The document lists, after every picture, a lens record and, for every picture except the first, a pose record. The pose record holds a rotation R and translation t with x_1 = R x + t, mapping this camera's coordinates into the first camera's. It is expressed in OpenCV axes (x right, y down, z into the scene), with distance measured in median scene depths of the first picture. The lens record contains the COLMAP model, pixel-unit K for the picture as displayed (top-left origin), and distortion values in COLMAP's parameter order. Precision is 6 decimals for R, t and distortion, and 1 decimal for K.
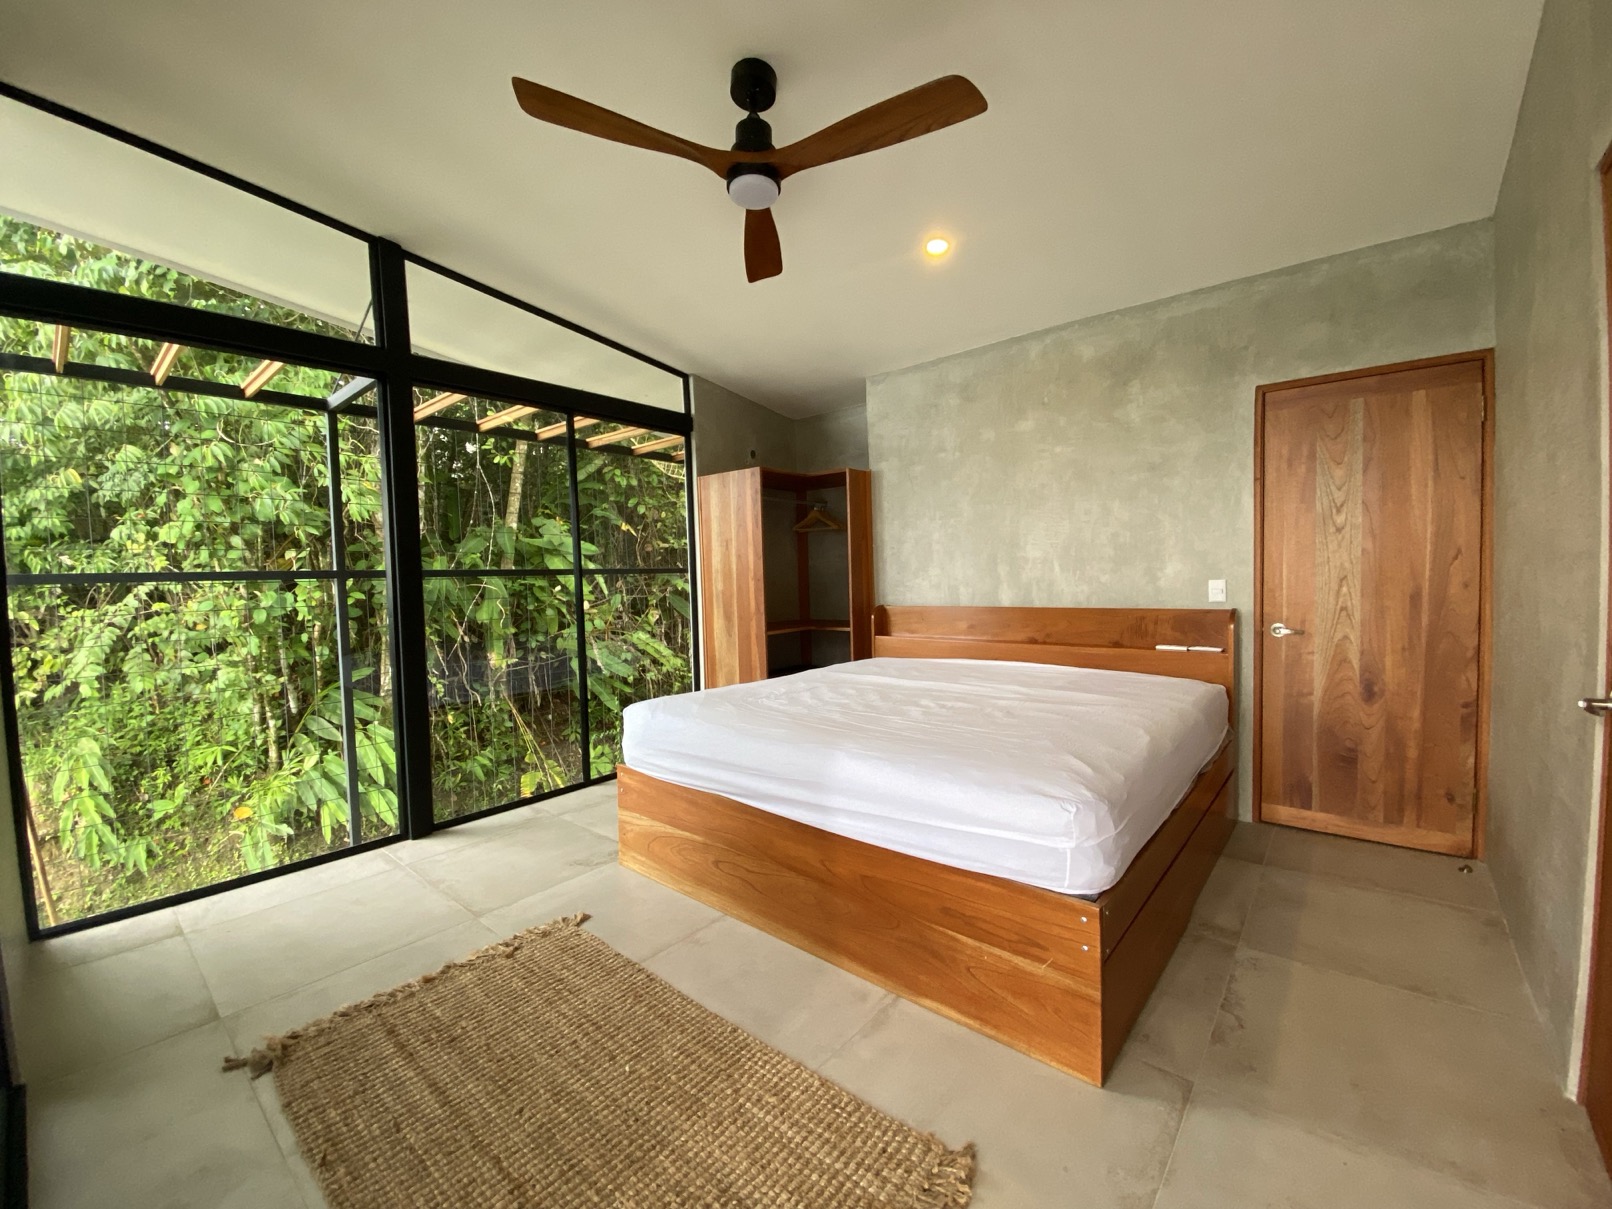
lens RADIAL K [[651.3, 0, 798.1], [0, 651.3, 606.2], [0, 0, 1]] dist [0.020063, -0.021216]
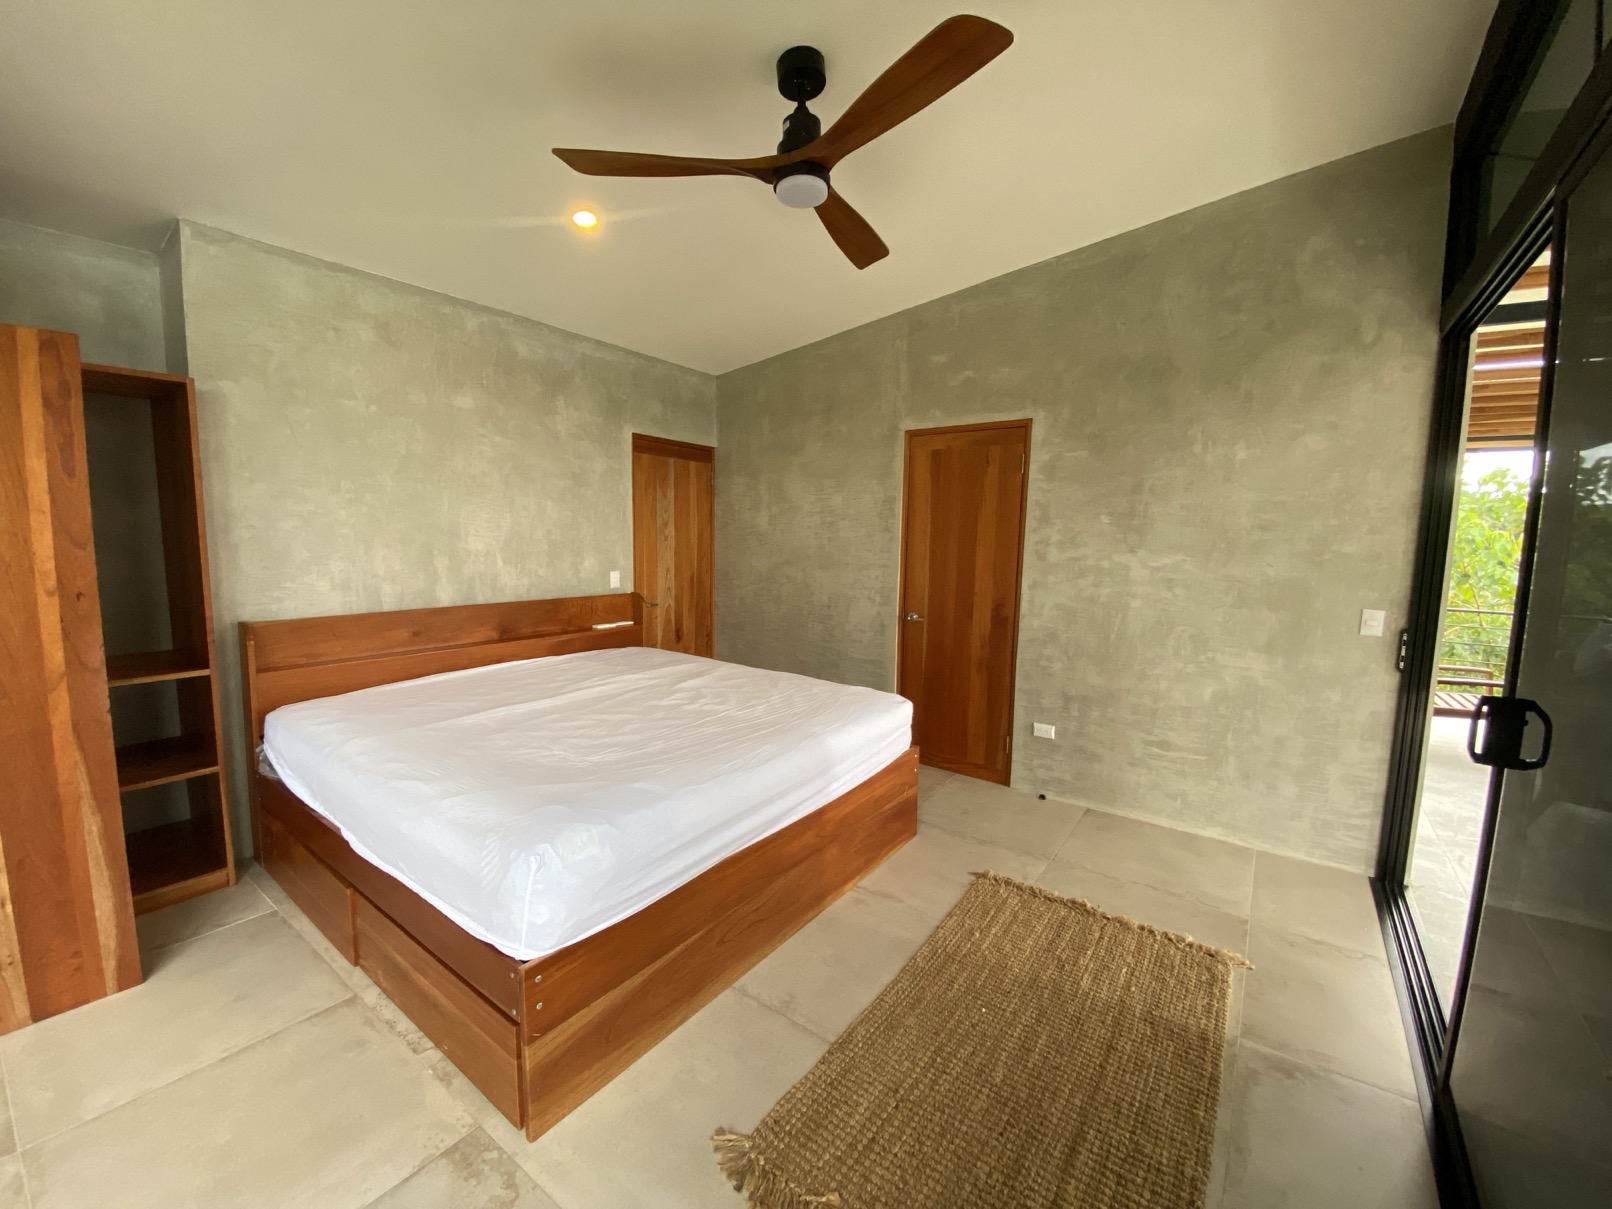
lens RADIAL K [[651.3, 0, 798.1], [0, 651.3, 606.2], [0, 0, 1]] dist [0.020063, -0.021216]
pose [[-0.078323, -0.082513, 0.993507, -0.643354], [0.030329, 0.995910, 0.085104, -0.064751], [-0.996467, 0.036798, -0.075500, 0.663753]]
